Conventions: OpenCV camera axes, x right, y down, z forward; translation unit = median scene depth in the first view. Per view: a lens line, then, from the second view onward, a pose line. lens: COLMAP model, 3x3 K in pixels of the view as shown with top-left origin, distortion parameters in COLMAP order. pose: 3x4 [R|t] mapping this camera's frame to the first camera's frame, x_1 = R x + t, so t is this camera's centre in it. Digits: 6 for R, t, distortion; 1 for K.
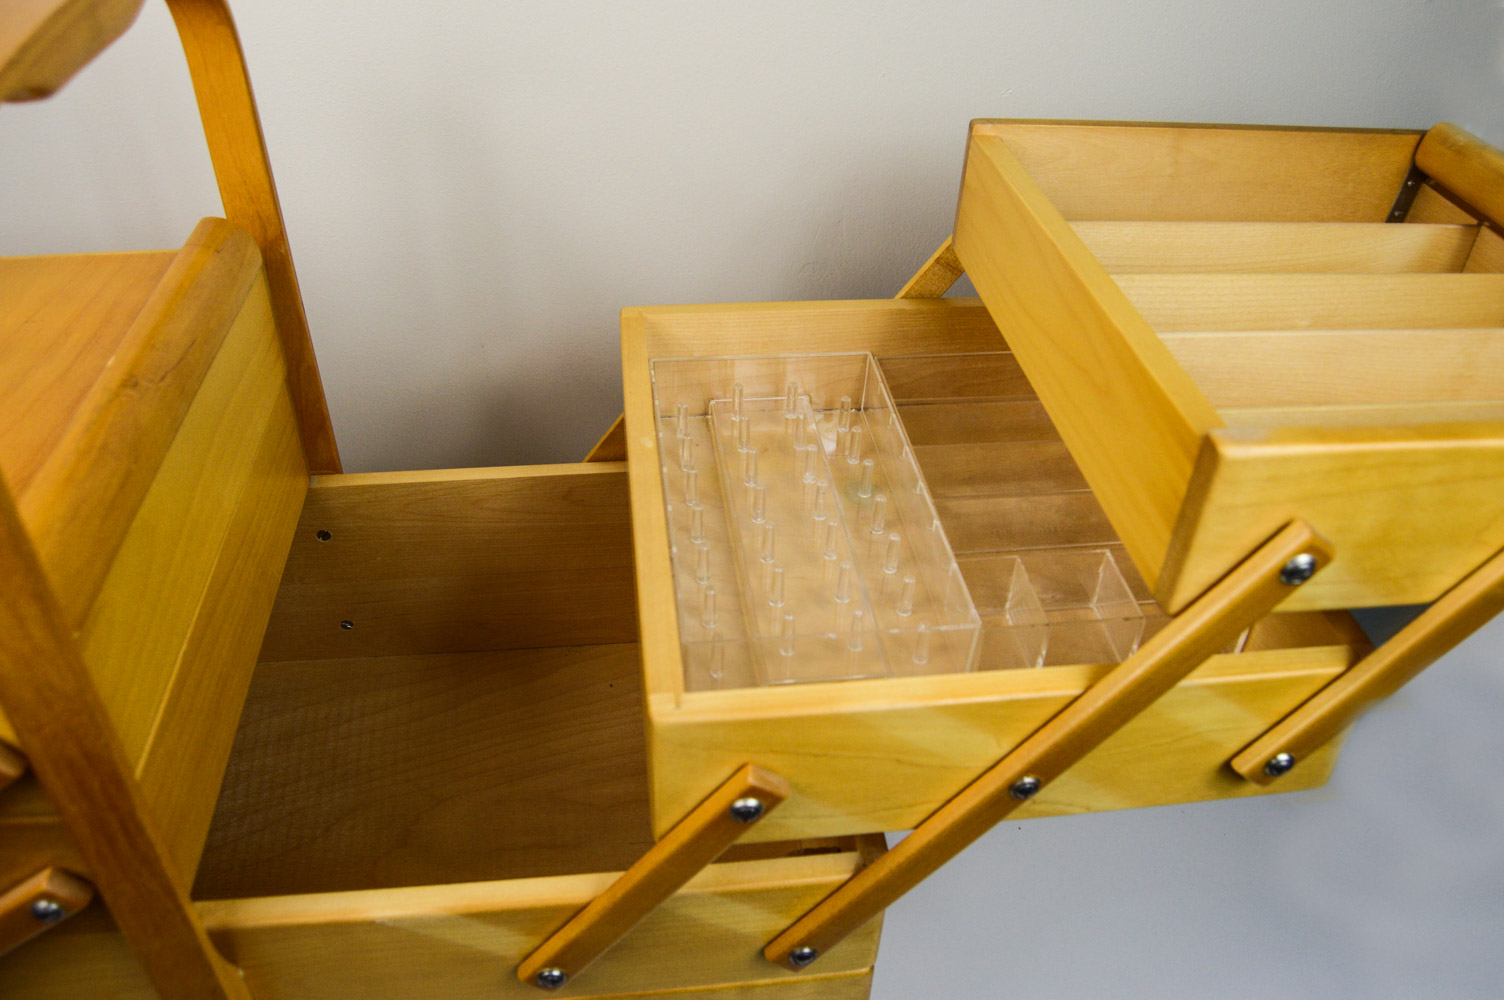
lens RADIAL K [[1164.3, 0, 753.7], [0, 1164.3, 505.2], [0, 0, 1]] dist [-0.065069, -0.000730]
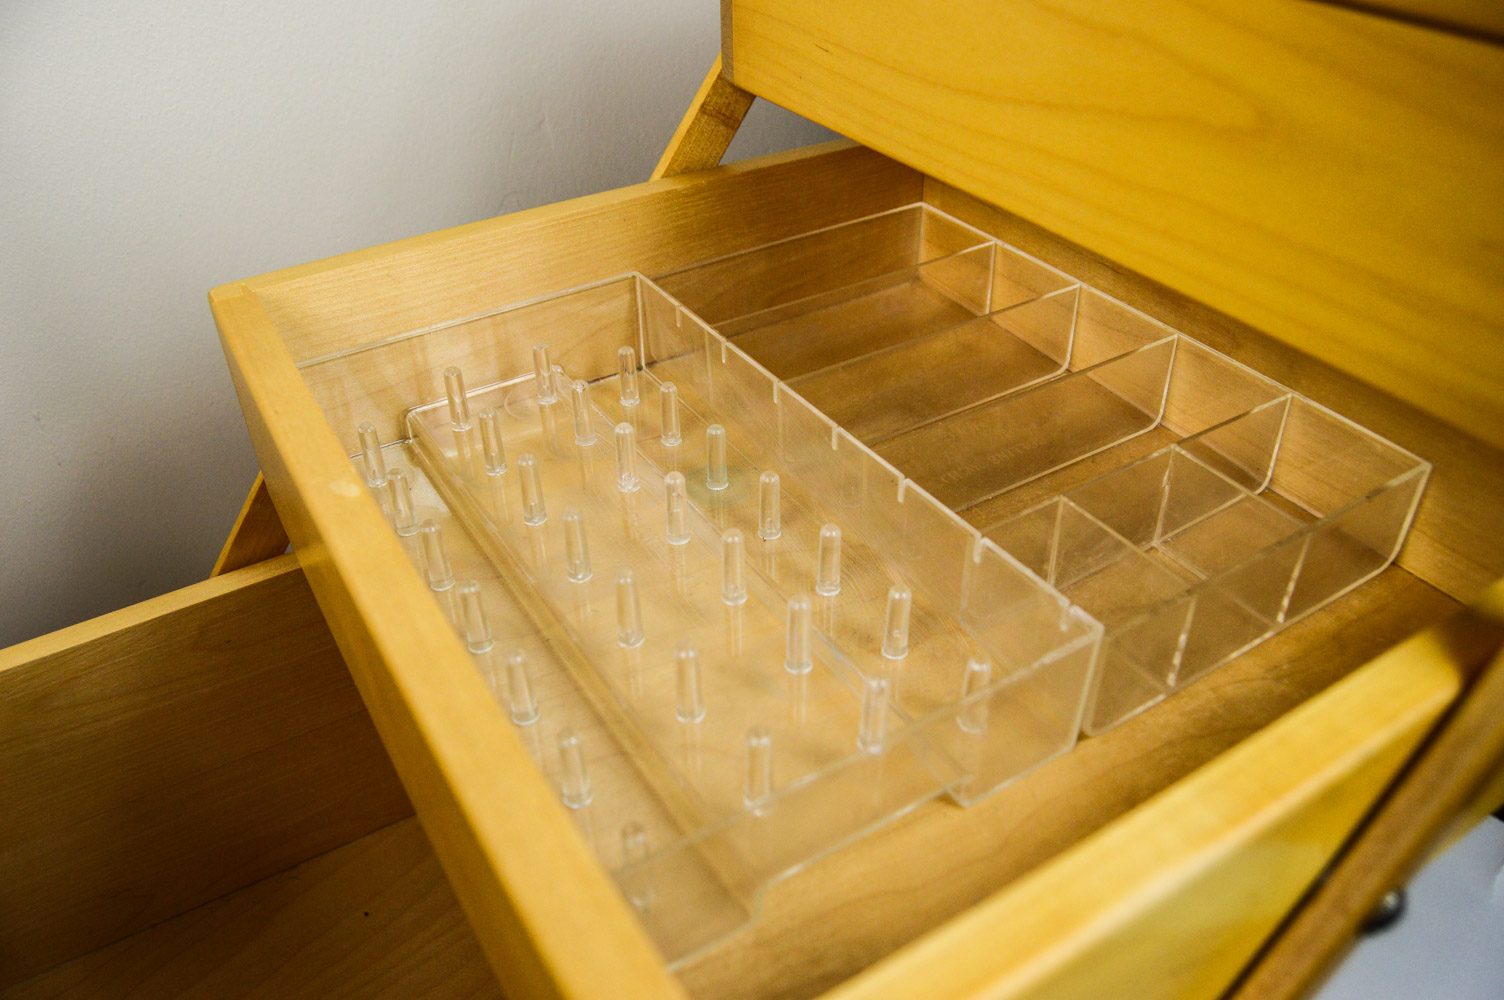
lens RADIAL K [[1164.3, 0, 746.9], [0, 1164.3, 487.8], [0, 0, 1]] dist [-0.065069, -0.000730]
pose [[0.908320, -0.276992, 0.313416, -0.076995], [0.287696, 0.957639, 0.012565, -0.010951], [-0.303620, 0.078756, 0.949533, 0.403295]]
